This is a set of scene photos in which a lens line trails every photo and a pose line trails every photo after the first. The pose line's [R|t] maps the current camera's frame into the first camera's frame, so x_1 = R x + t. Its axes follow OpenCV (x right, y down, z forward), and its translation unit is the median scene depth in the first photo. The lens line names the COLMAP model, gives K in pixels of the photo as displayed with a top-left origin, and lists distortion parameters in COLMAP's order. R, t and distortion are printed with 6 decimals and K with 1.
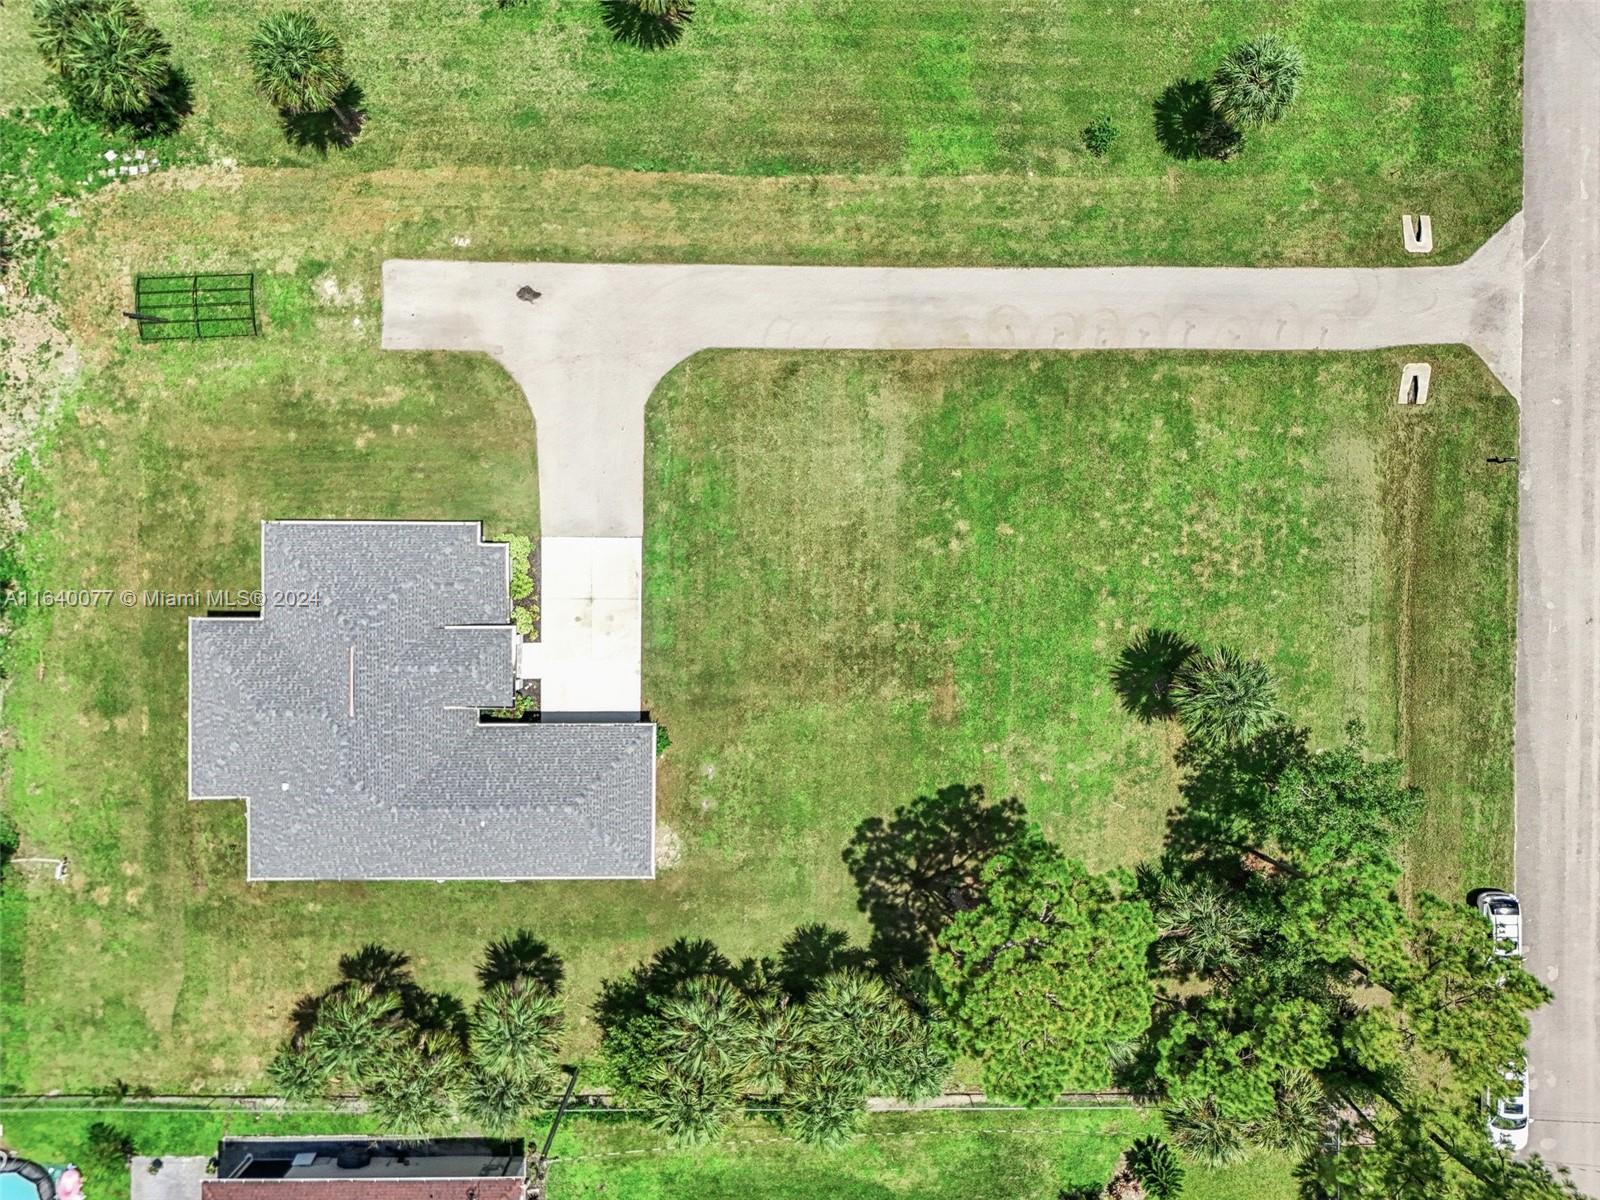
lens RADIAL K [[1232.9, 0, 800.0], [0, 1232.9, 600.0], [0, 0, 1]] dist [0.029420, -0.004898]
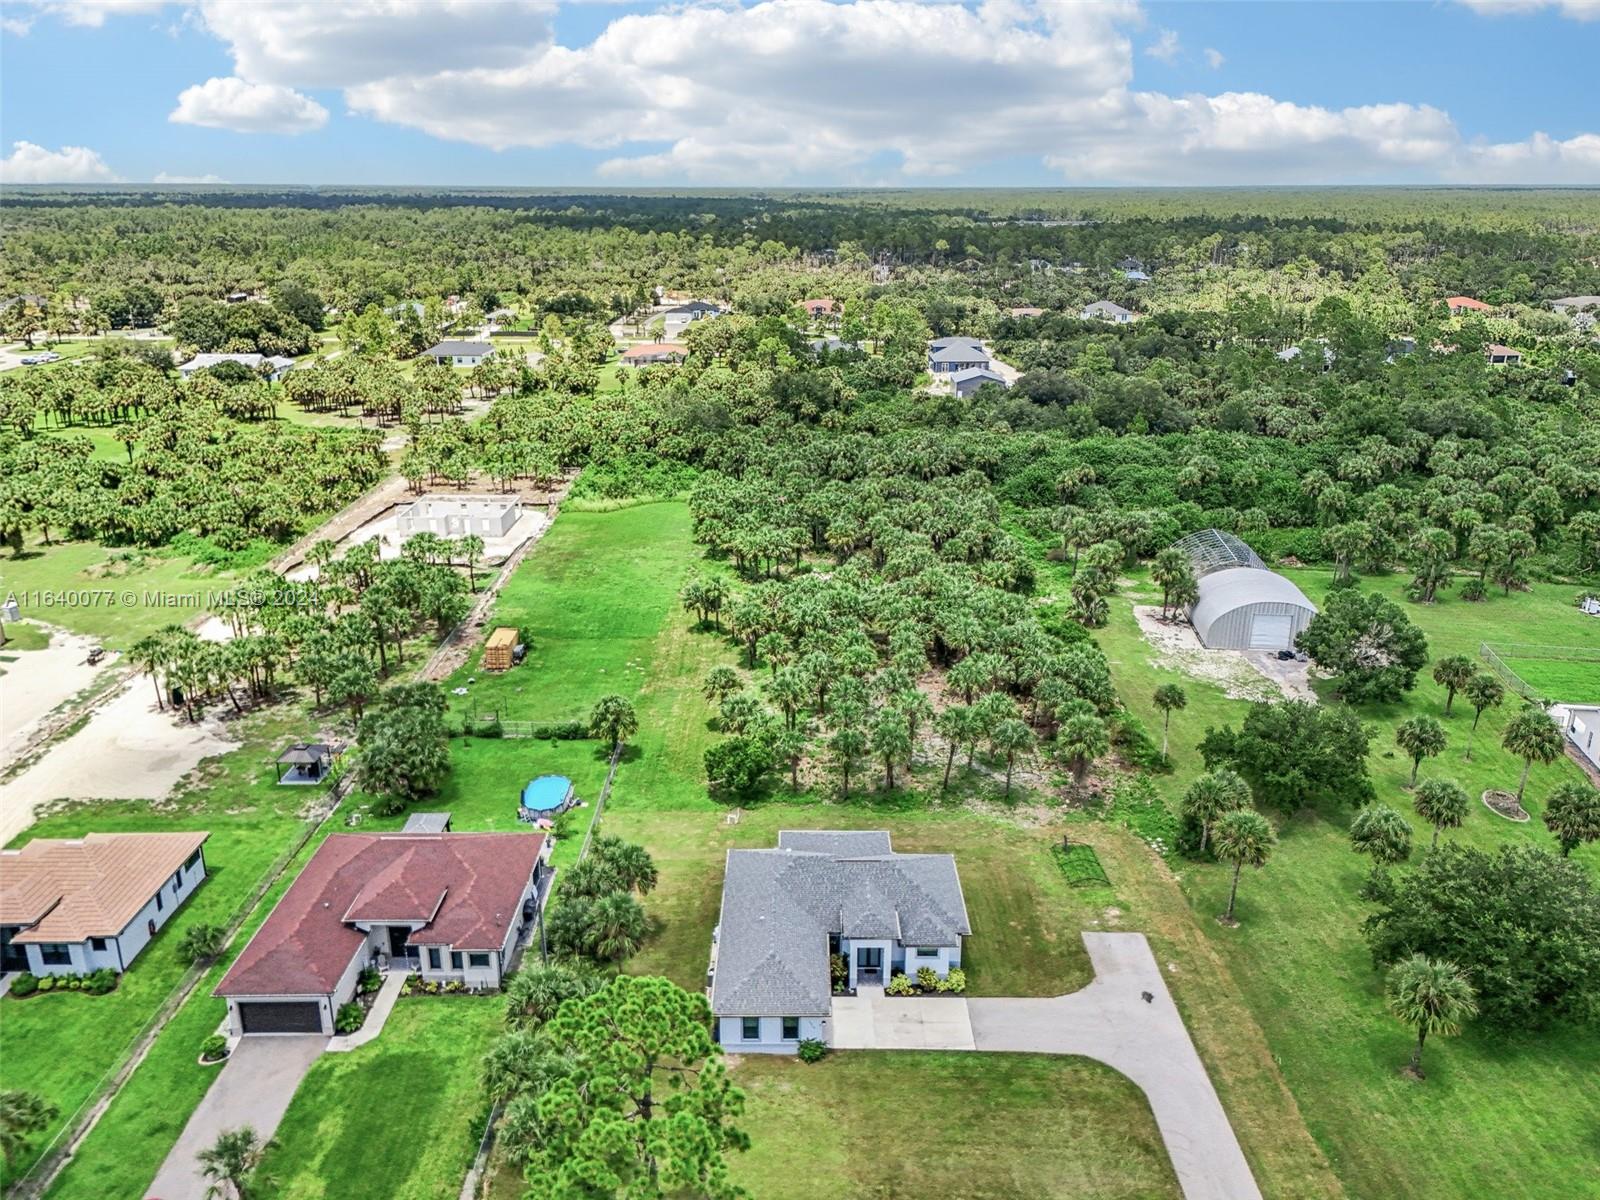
lens RADIAL K [[1232.9, 0, 800.0], [0, 1232.9, 600.0], [0, 0, 1]] dist [0.029420, -0.004898]
pose [[0.015605, 0.341749, -0.939662, 0.865883], [-0.999665, -0.014060, -0.021715, 0.156119], [-0.020633, 0.939686, 0.341415, 0.161484]]
